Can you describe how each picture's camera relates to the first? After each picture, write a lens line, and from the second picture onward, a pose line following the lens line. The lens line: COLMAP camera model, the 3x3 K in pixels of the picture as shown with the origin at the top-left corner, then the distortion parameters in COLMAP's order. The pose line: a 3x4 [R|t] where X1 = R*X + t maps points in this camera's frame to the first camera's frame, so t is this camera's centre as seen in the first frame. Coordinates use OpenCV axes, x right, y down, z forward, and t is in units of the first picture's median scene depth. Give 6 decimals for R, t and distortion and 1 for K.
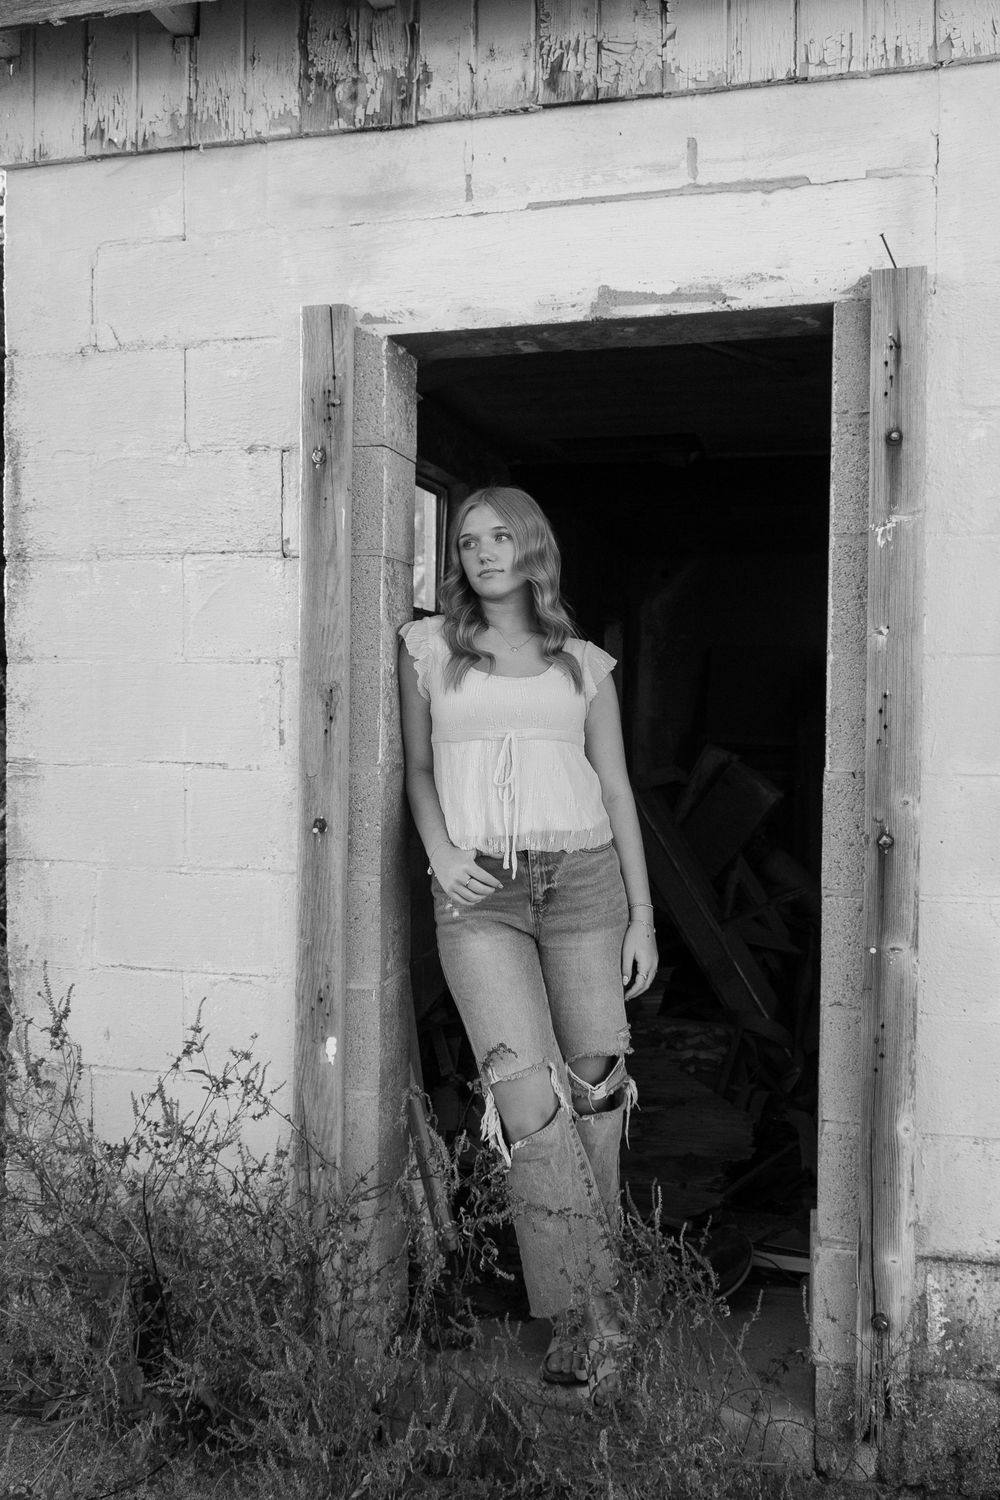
lens RADIAL K [[1172.6, 0, 538.0], [0, 1172.6, 721.5], [0, 0, 1]] dist [0.005841, -0.007297]
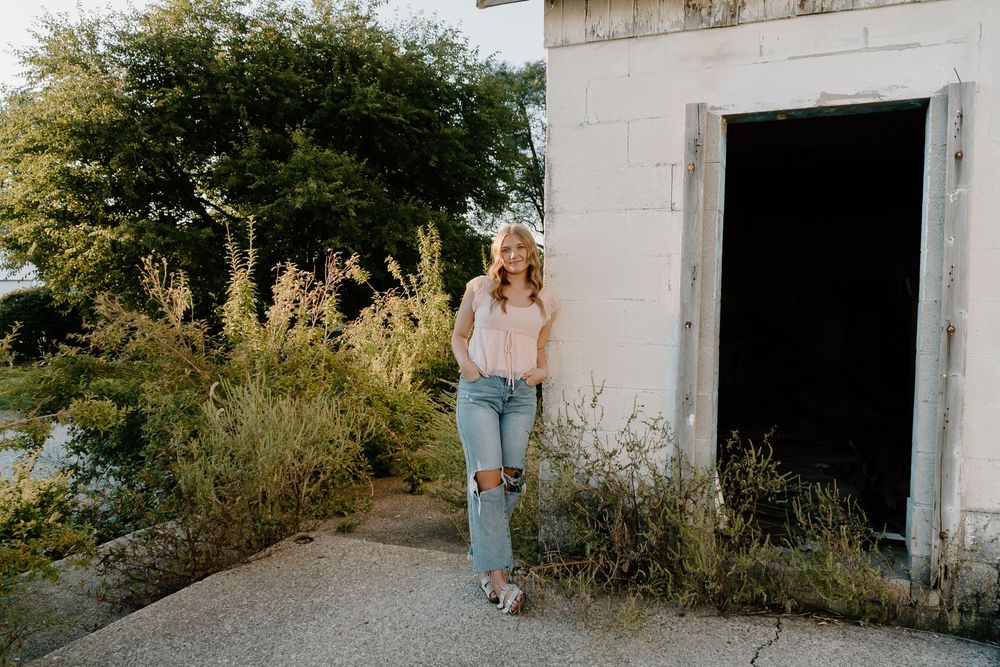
lens RADIAL K [[786.0, 0, 497.1], [0, 786.0, 341.3], [0, 0, 1]] dist [-0.007141, -0.004368]
pose [[0.986399, 0.014194, -0.163756, -0.310091], [-0.011642, 0.999796, 0.016531, 0.101750], [0.163958, -0.014400, 0.986362, -0.626708]]
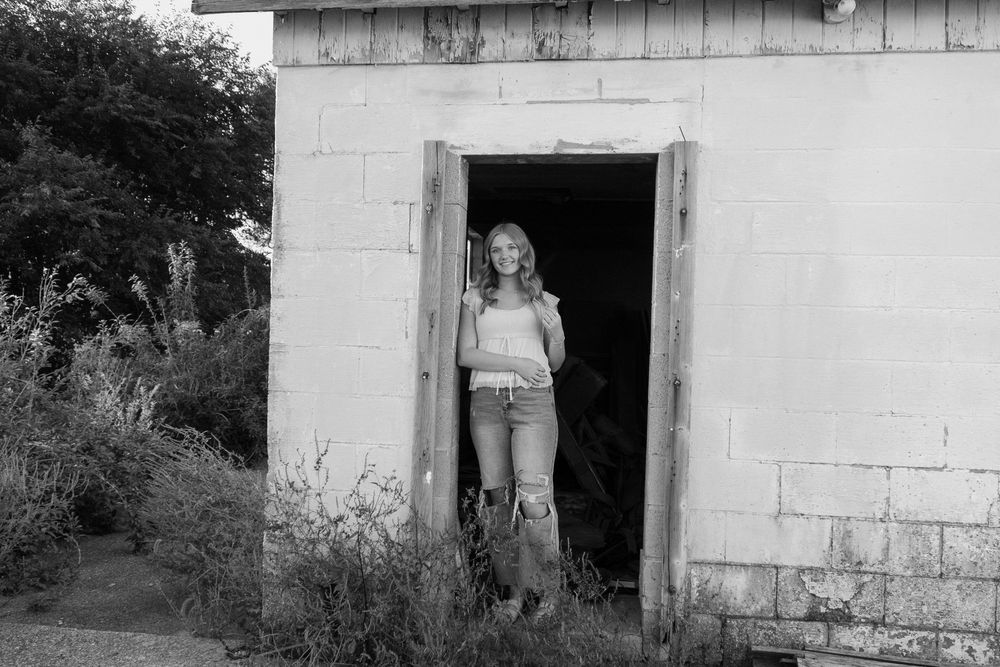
lens RADIAL K [[781.7, 0, 501.0], [0, 781.7, 334.2], [0, 0, 1]] dist [0.005841, -0.007297]
pose [[0.994650, 0.020347, 0.101282, -0.198396], [-0.018817, 0.999694, -0.016042, 0.033117], [-0.101577, 0.014050, 0.994728, -0.481939]]
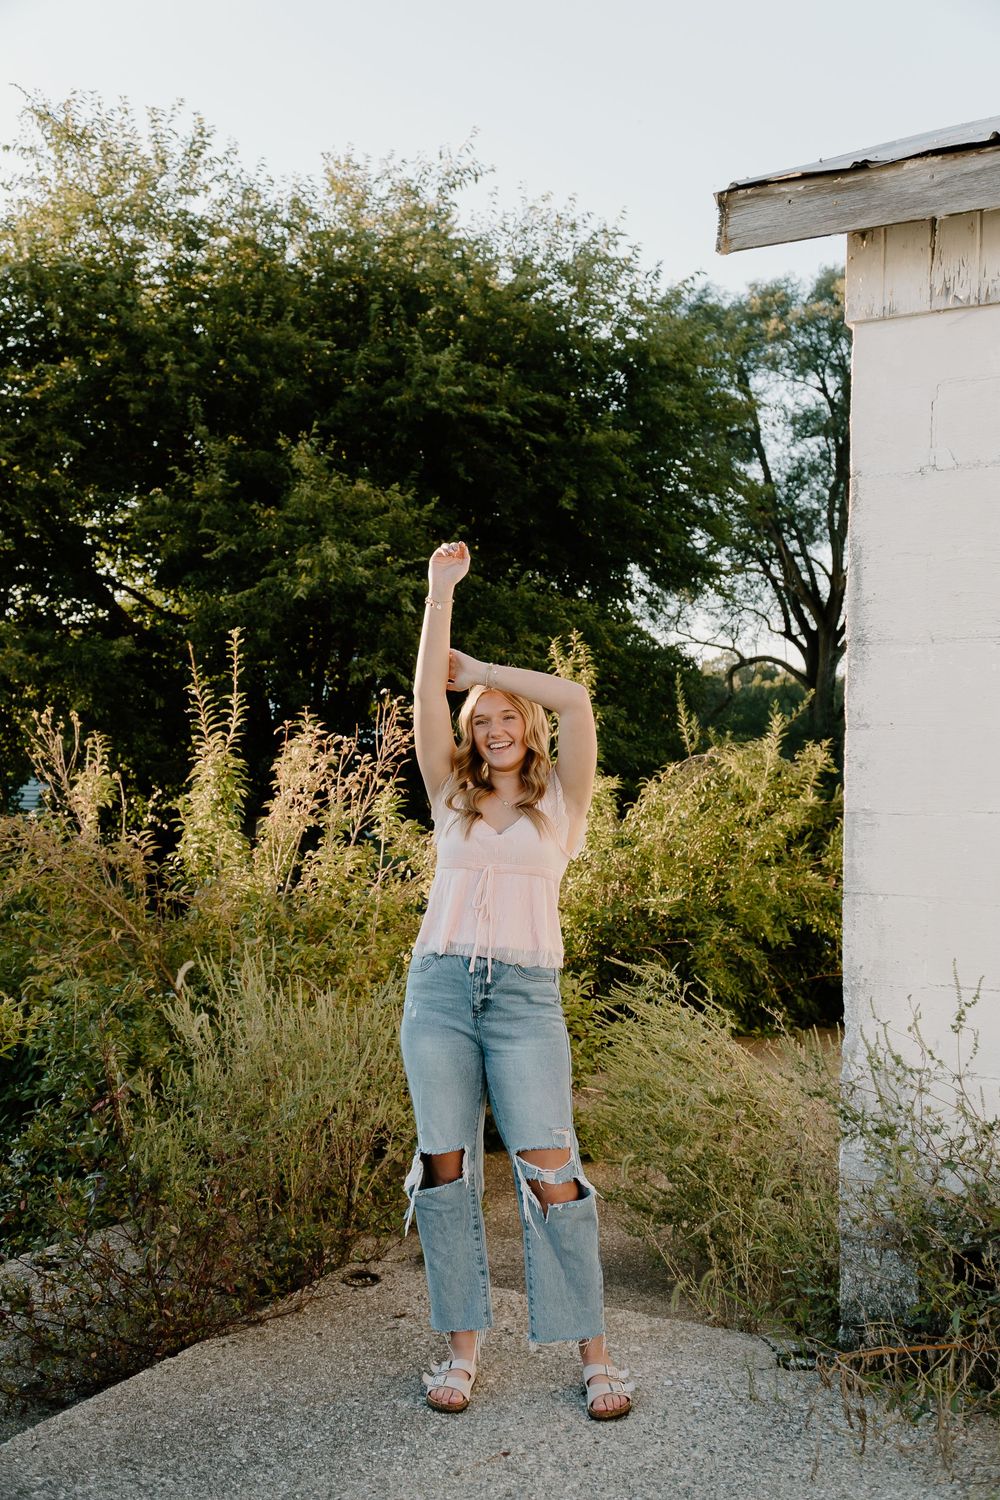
lens RADIAL K [[1653.0, 0, 500.0], [0, 1653.0, 750.0], [0, 0, 1]] dist [0.137834, -0.292313]
pose [[0.964294, 0.004816, -0.264789, -0.373831], [-0.016760, 0.998940, -0.042869, 0.055013], [0.264302, 0.045777, 0.963353, -0.799437]]
